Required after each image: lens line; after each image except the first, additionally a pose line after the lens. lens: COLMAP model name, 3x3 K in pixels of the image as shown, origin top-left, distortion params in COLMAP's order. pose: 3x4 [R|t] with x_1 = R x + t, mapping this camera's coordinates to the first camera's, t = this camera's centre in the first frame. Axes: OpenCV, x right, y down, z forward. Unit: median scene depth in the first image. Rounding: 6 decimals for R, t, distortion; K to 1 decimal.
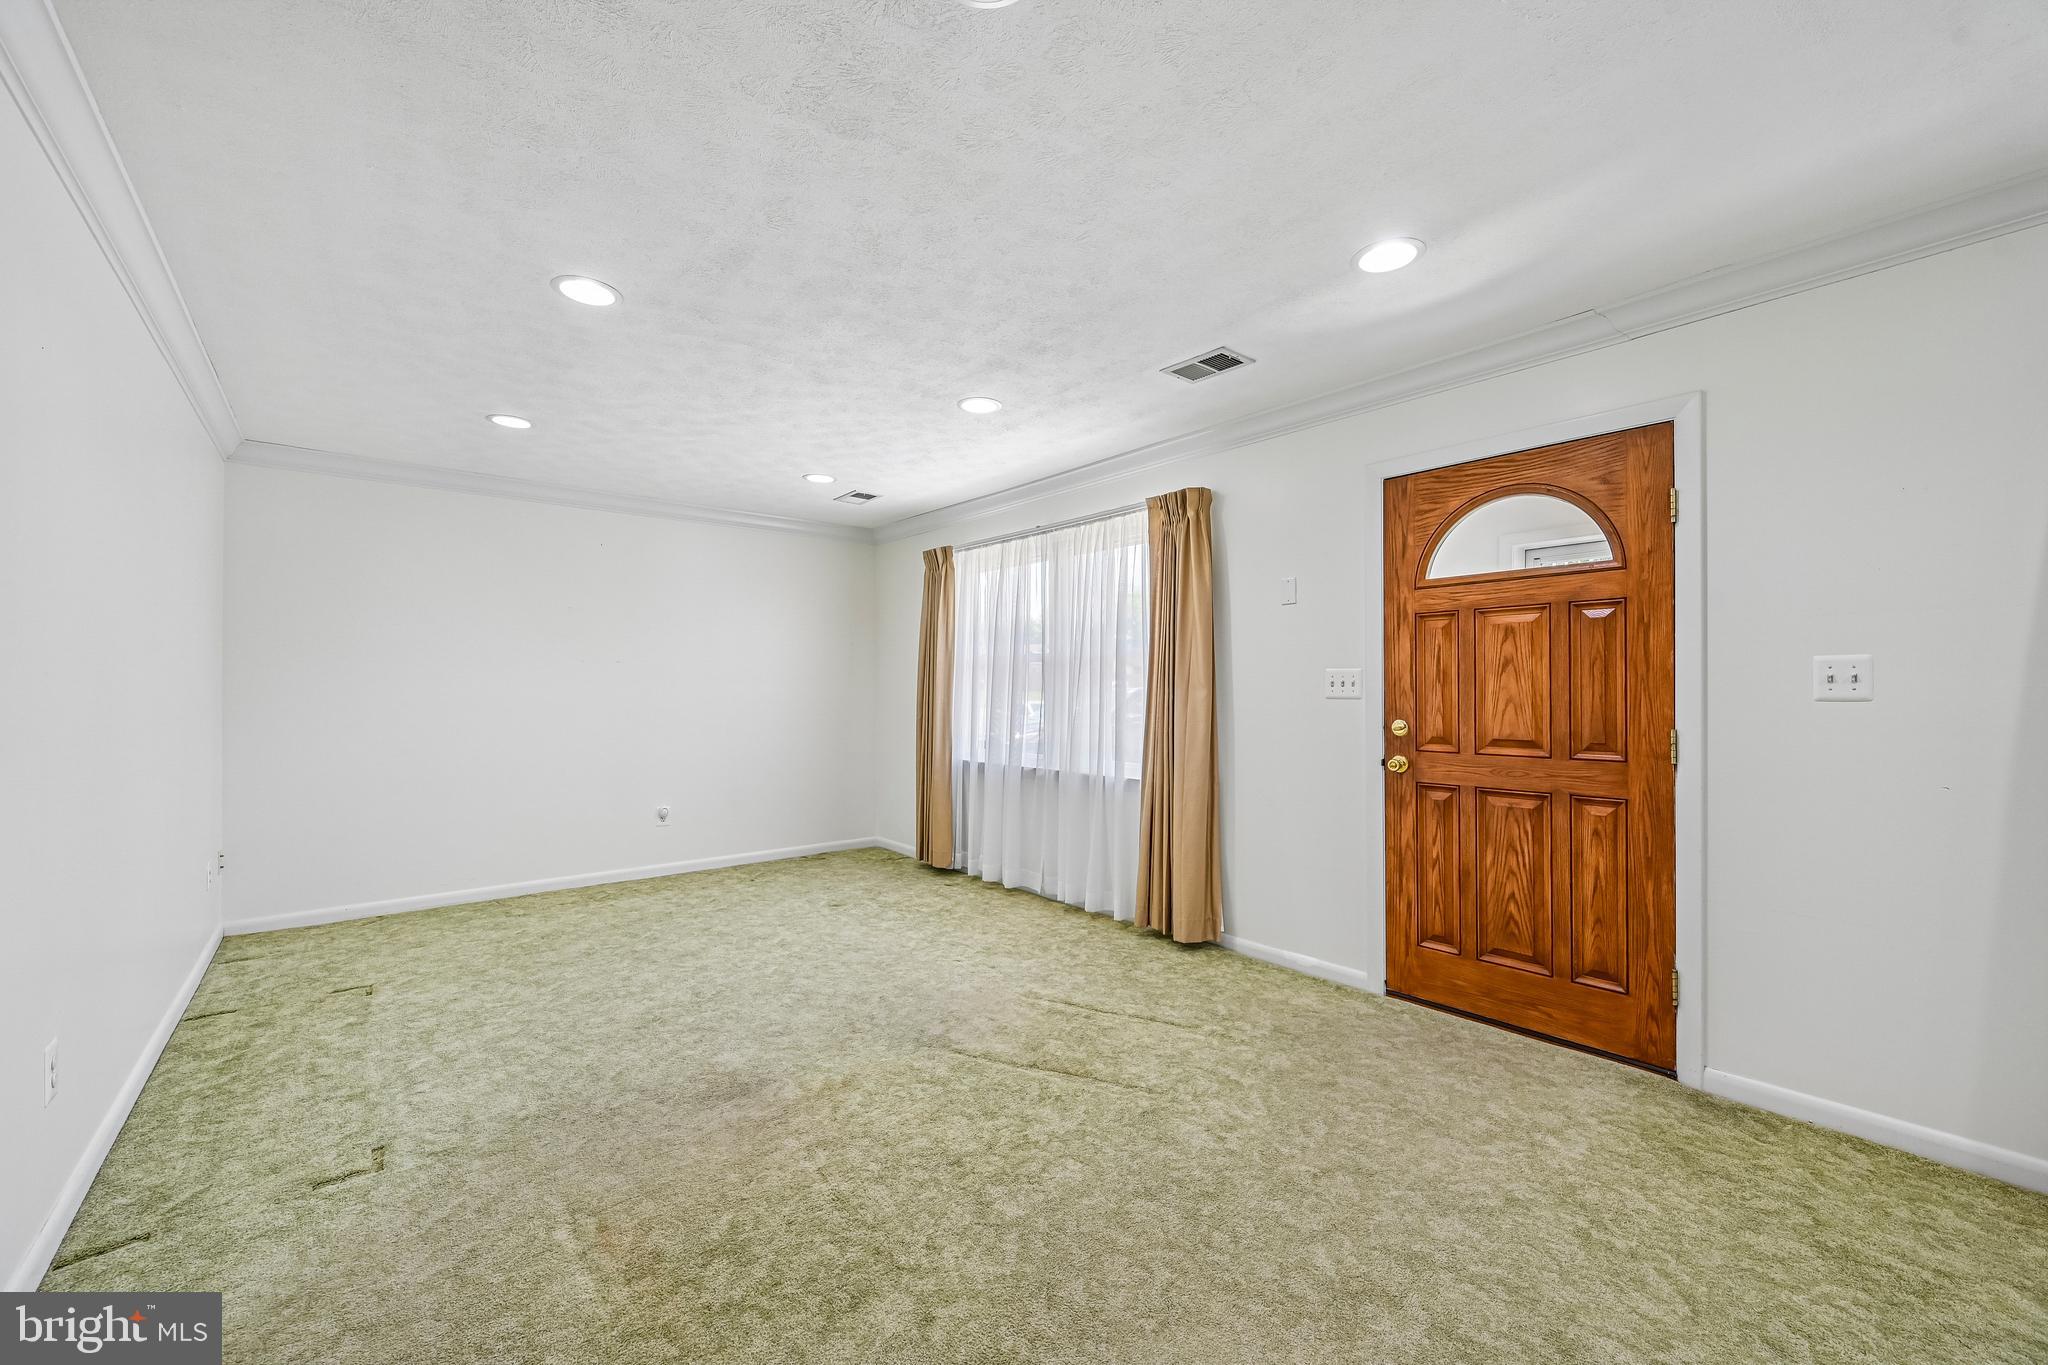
lens RADIAL K [[806.4, 0, 1014.2], [0, 806.4, 686.5], [0, 0, 1]] dist [-0.002143, -0.000134]
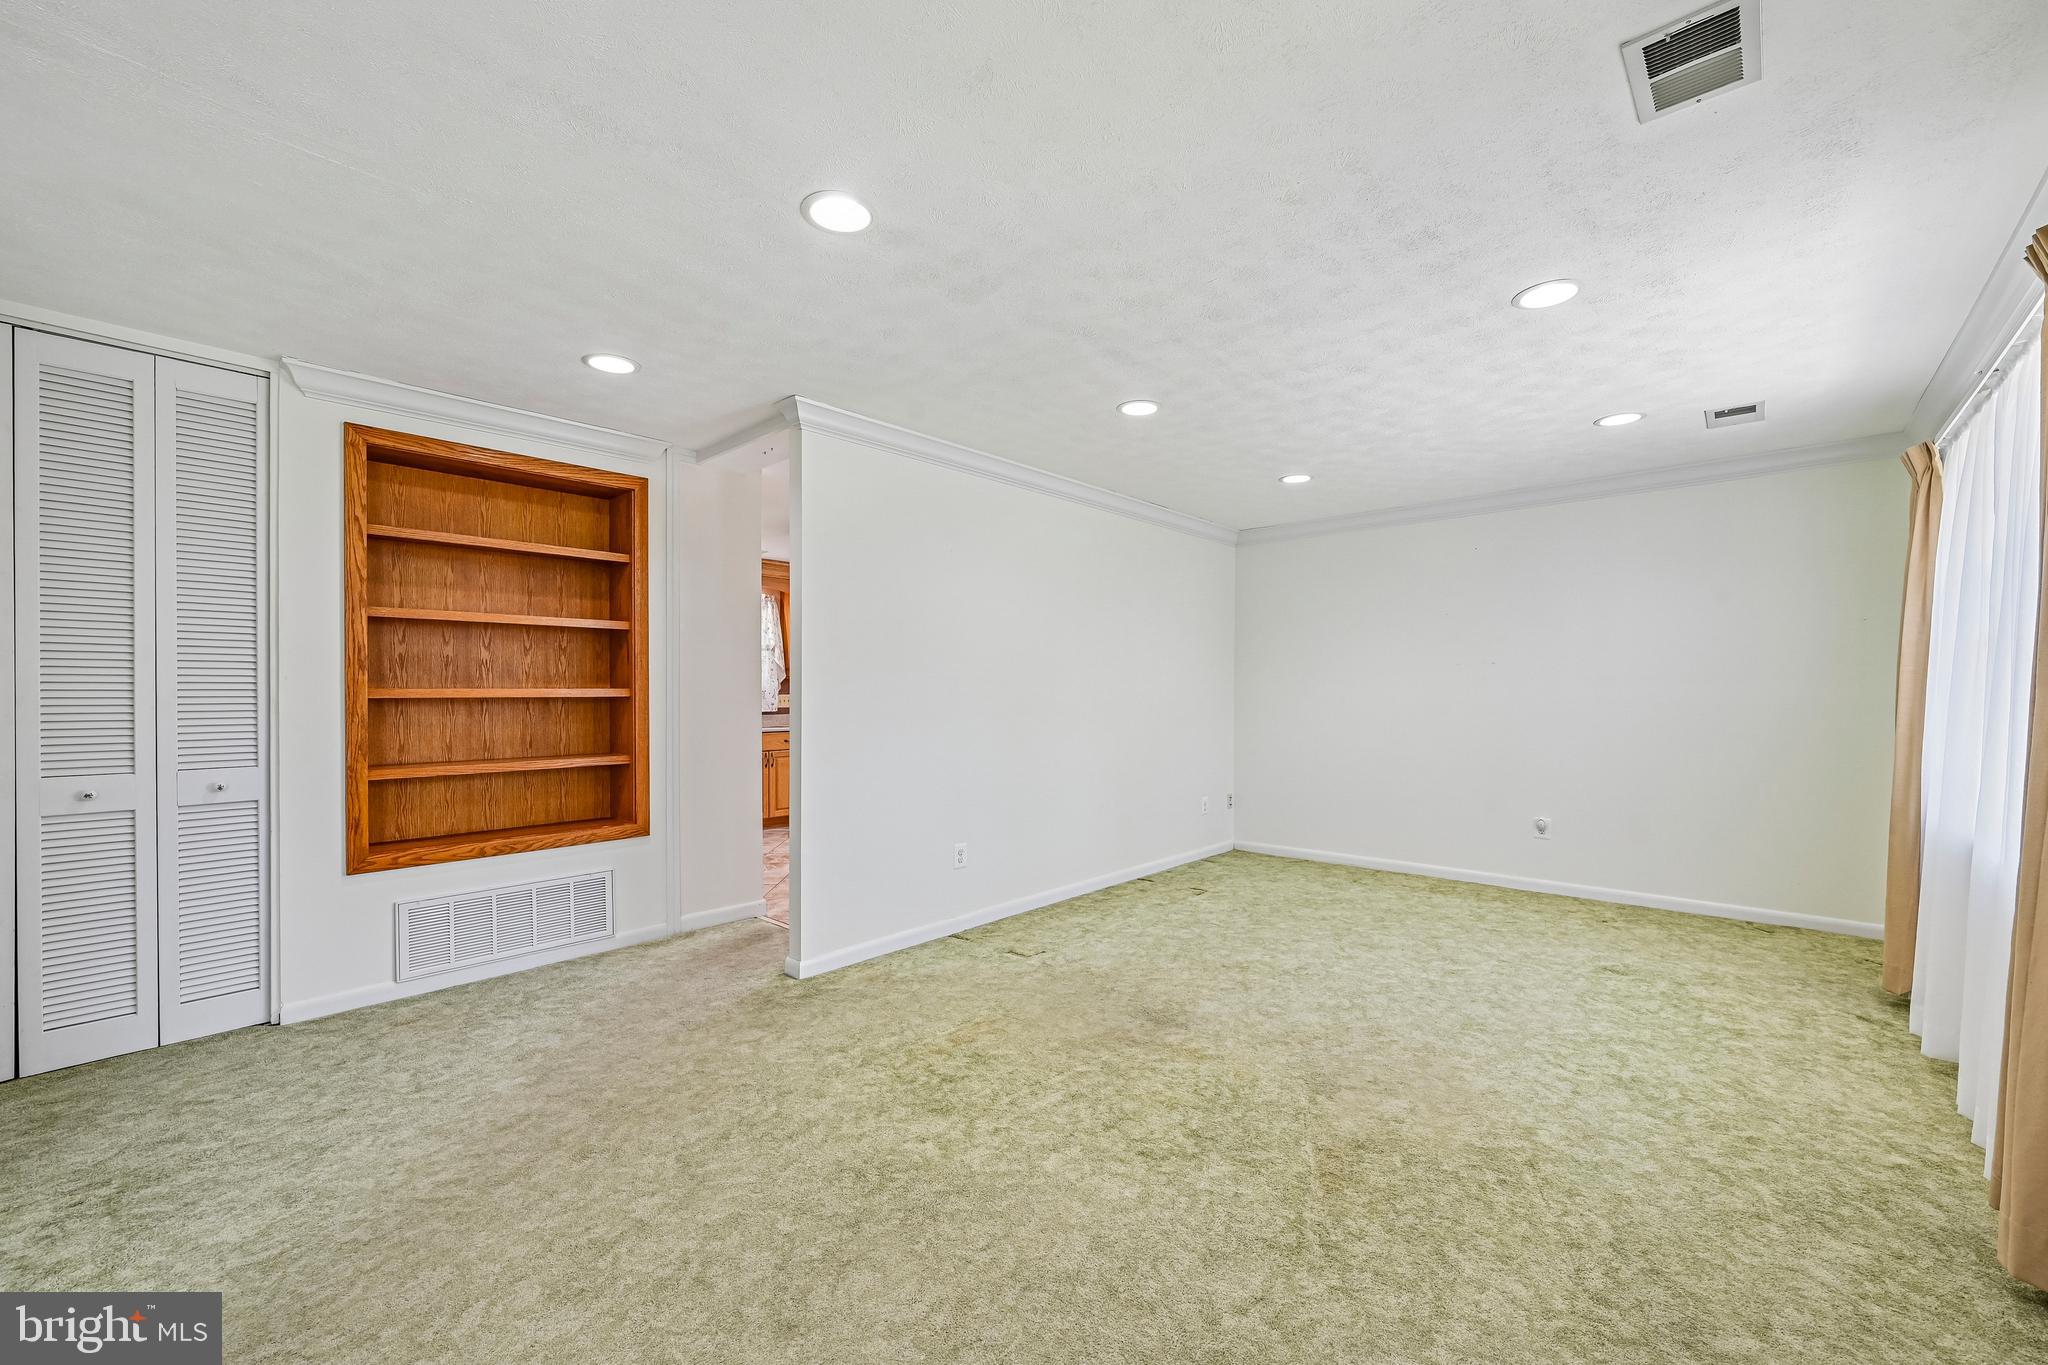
lens RADIAL K [[806.4, 0, 1050.0], [0, 806.4, 700.8], [0, 0, 1]] dist [-0.002143, -0.000134]
pose [[0.159606, 0.010617, -0.987124, 0.674134], [0.006551, 0.999909, 0.011814, -0.000993], [0.987159, -0.008352, 0.159522, 0.512457]]
